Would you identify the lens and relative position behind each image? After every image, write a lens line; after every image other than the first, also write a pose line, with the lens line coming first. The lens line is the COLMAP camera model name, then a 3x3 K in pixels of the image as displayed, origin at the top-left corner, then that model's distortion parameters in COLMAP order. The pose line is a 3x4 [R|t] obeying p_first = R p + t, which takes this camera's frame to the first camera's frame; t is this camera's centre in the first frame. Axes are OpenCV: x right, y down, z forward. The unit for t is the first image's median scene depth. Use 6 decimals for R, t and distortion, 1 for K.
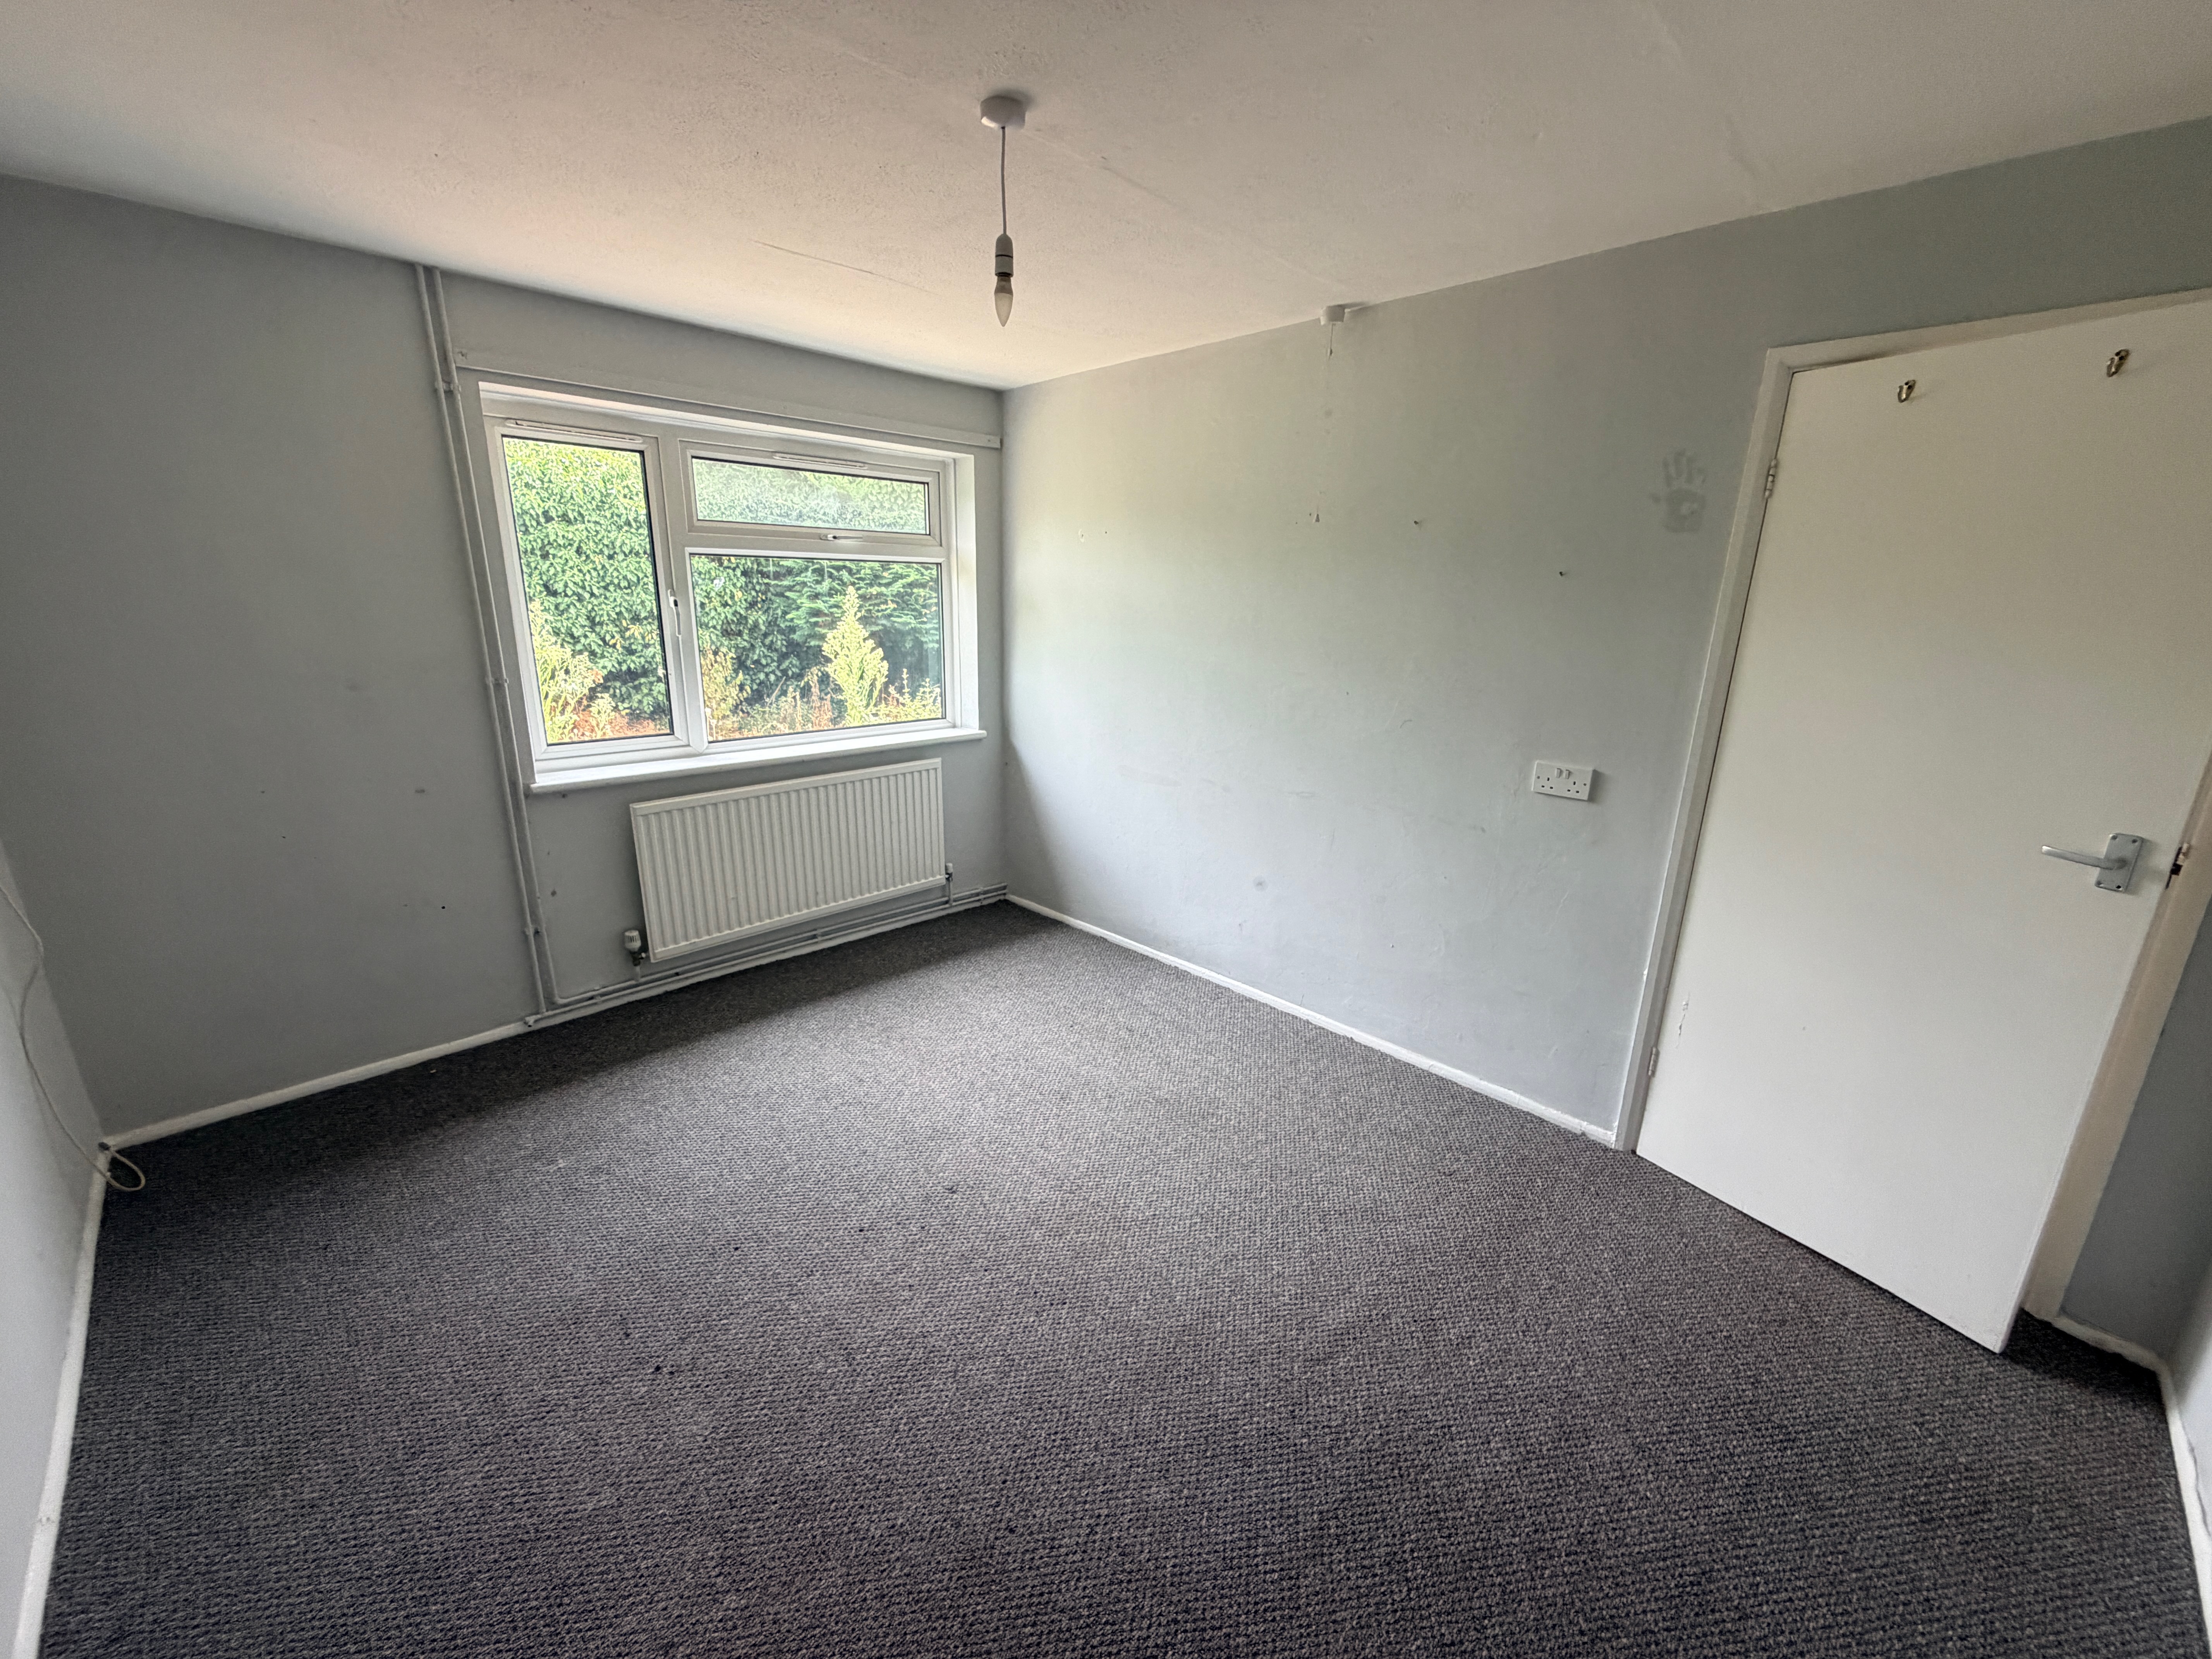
lens RADIAL K [[892.3, 0, 1100.1], [0, 892.3, 830.1], [0, 0, 1]] dist [-0.001898, -0.000485]
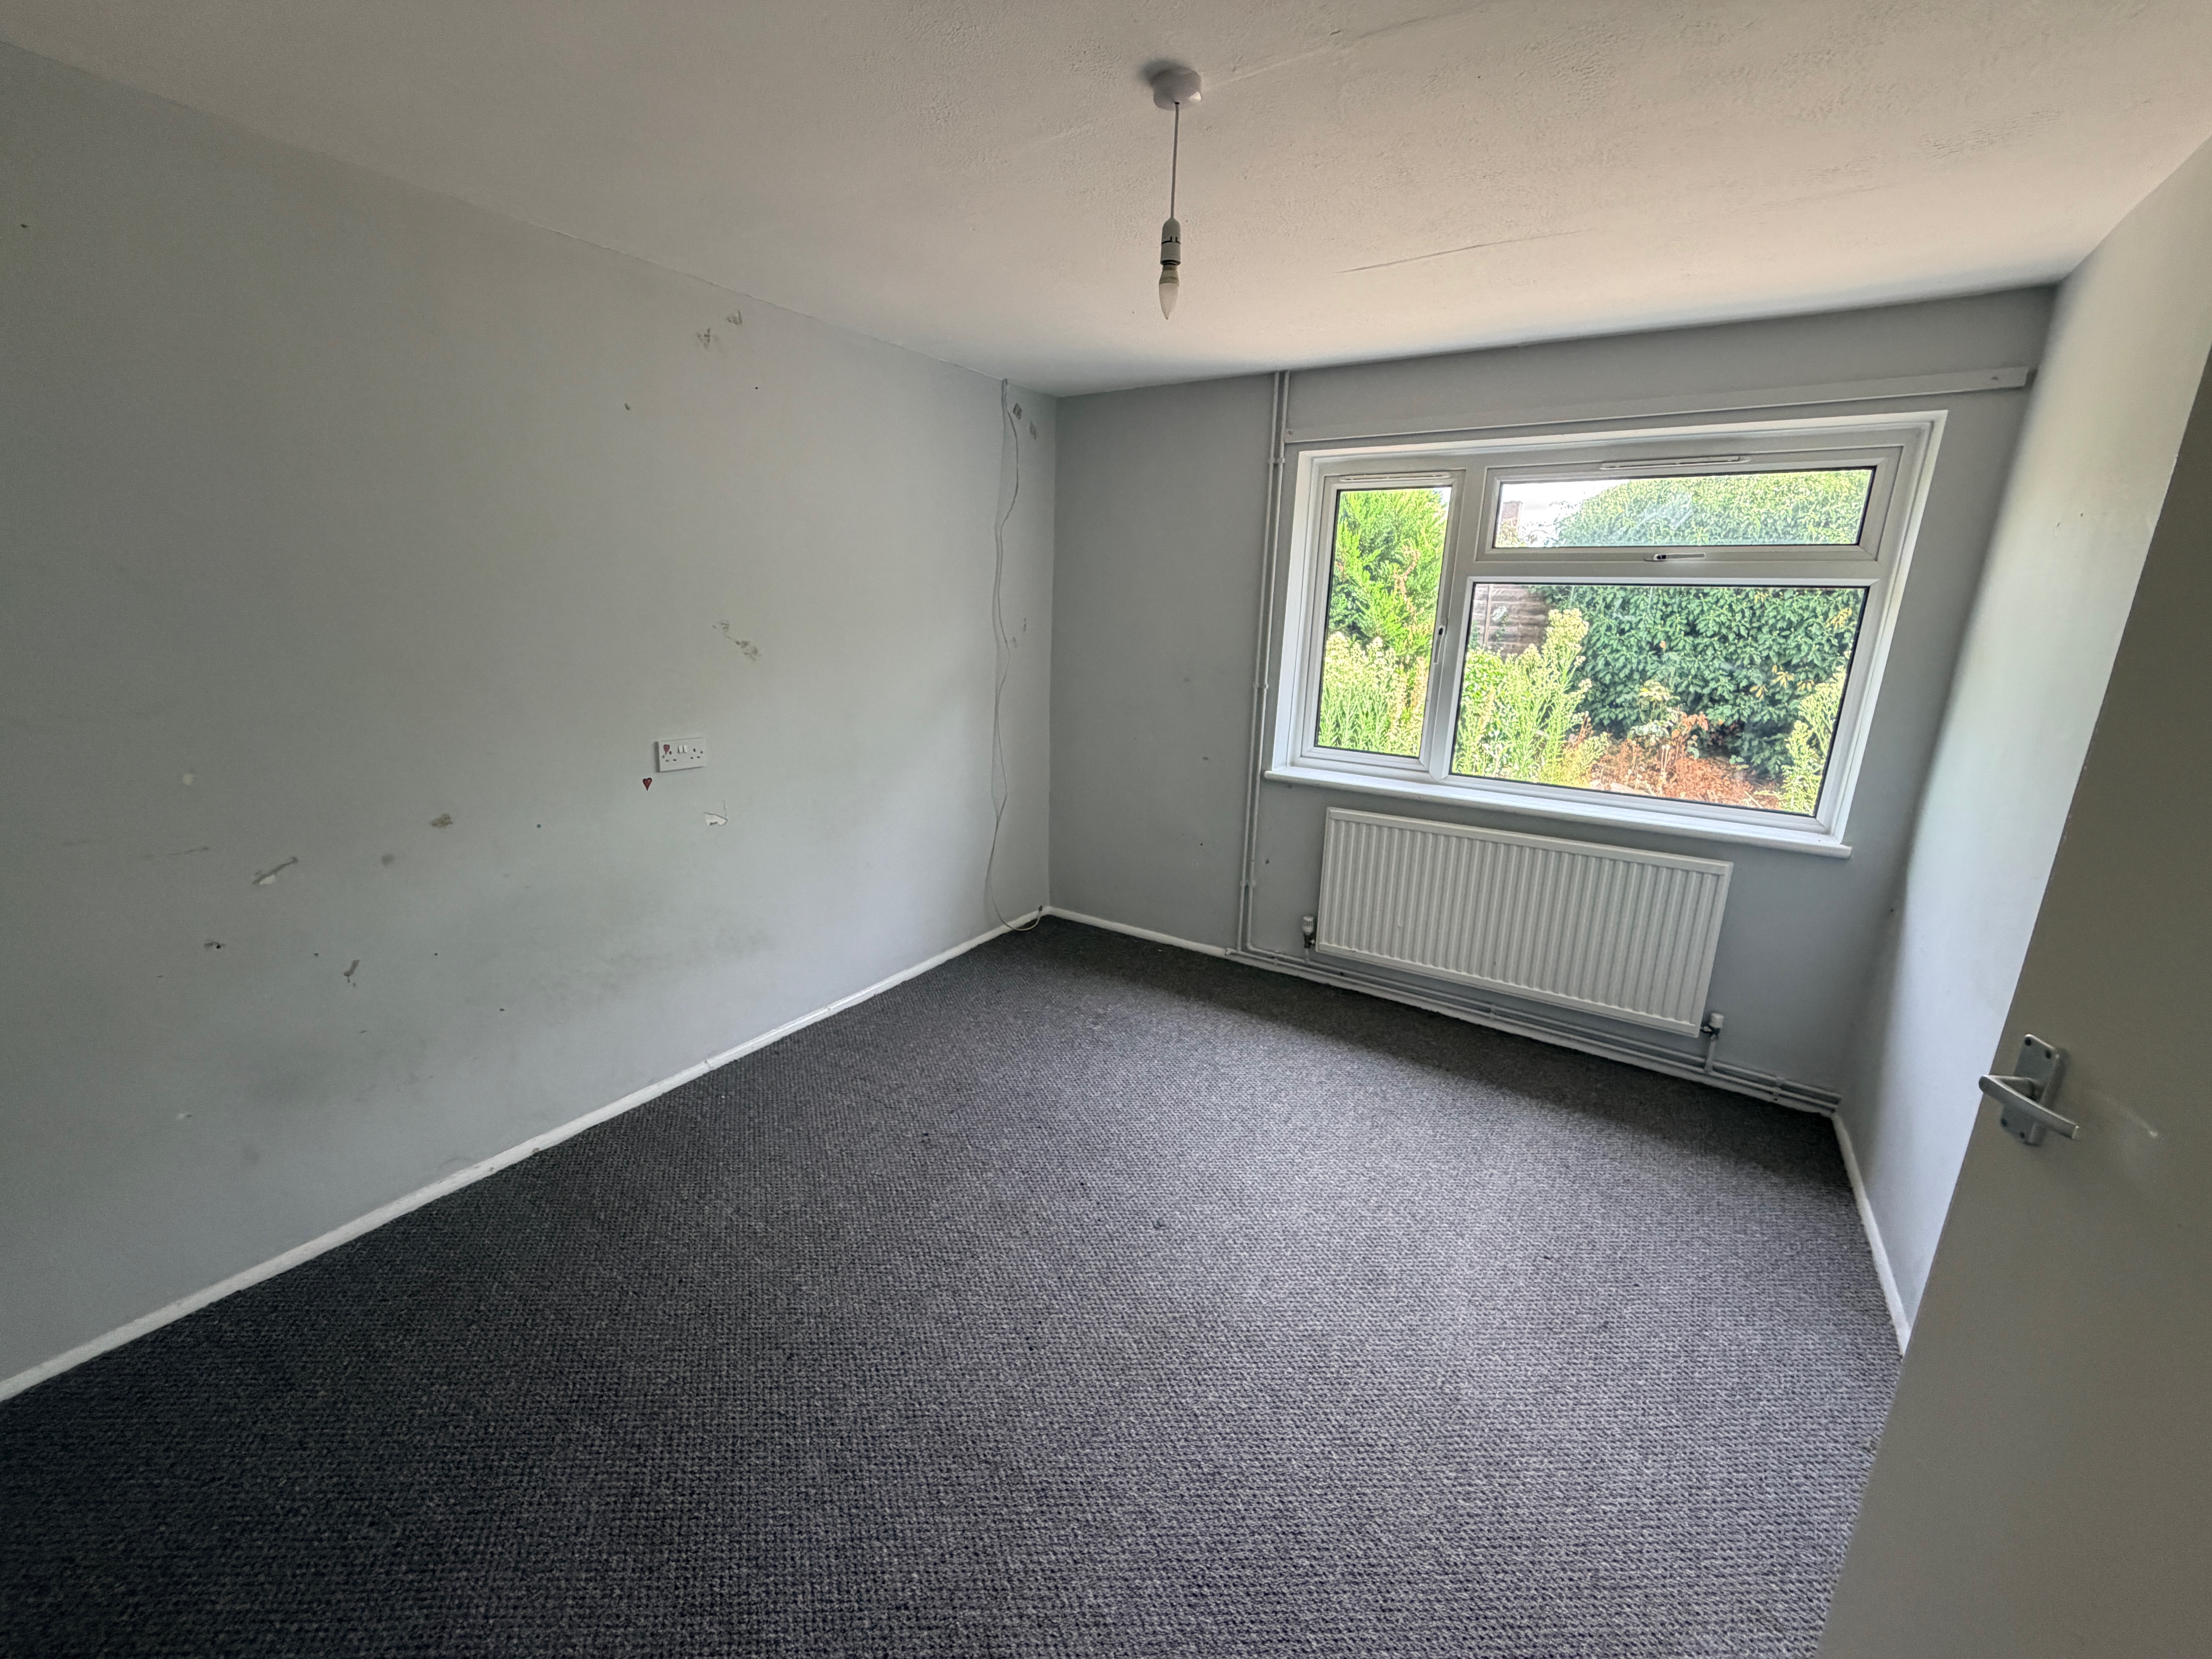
lens RADIAL K [[892.3, 0, 1100.1], [0, 892.3, 830.1], [0, 0, 1]] dist [-0.001898, -0.000485]
pose [[0.203654, 0.228786, -0.951936, 0.441527], [-0.277326, 0.945970, 0.168022, -0.099940], [0.938944, 0.229778, 0.256099, 0.411681]]
